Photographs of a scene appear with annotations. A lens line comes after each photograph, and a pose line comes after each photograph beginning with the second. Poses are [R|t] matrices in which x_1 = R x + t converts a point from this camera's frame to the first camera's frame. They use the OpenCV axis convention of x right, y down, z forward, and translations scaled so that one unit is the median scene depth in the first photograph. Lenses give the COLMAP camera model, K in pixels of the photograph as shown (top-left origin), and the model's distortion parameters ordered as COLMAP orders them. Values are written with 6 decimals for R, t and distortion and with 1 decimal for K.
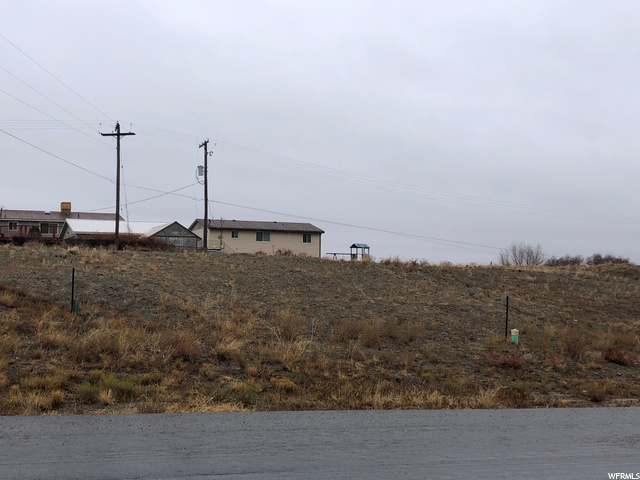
lens RADIAL K [[868.5, 0, 320.9], [0, 868.5, 238.1], [0, 0, 1]] dist [0.069818, 0.000000]
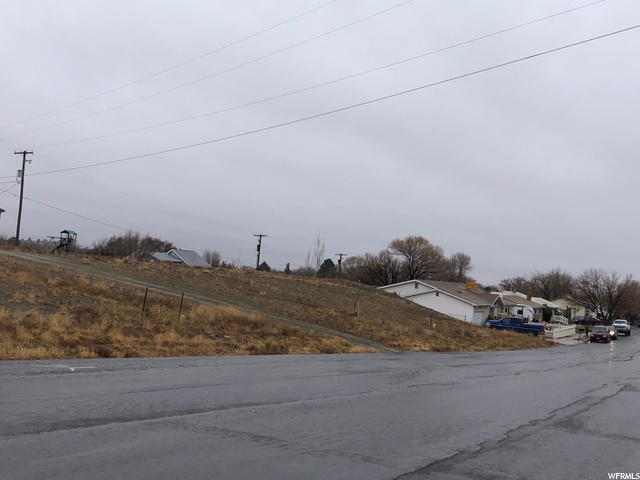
lens RADIAL K [[868.5, 0, 322.7], [0, 868.5, 237.2], [0, 0, 1]] dist [0.069818, 0.000000]
pose [[0.778330, 0.081319, 0.622567, -0.579194], [-0.112812, 0.993552, 0.011261, -0.049000], [-0.617638, -0.078998, 0.782485, -0.283089]]
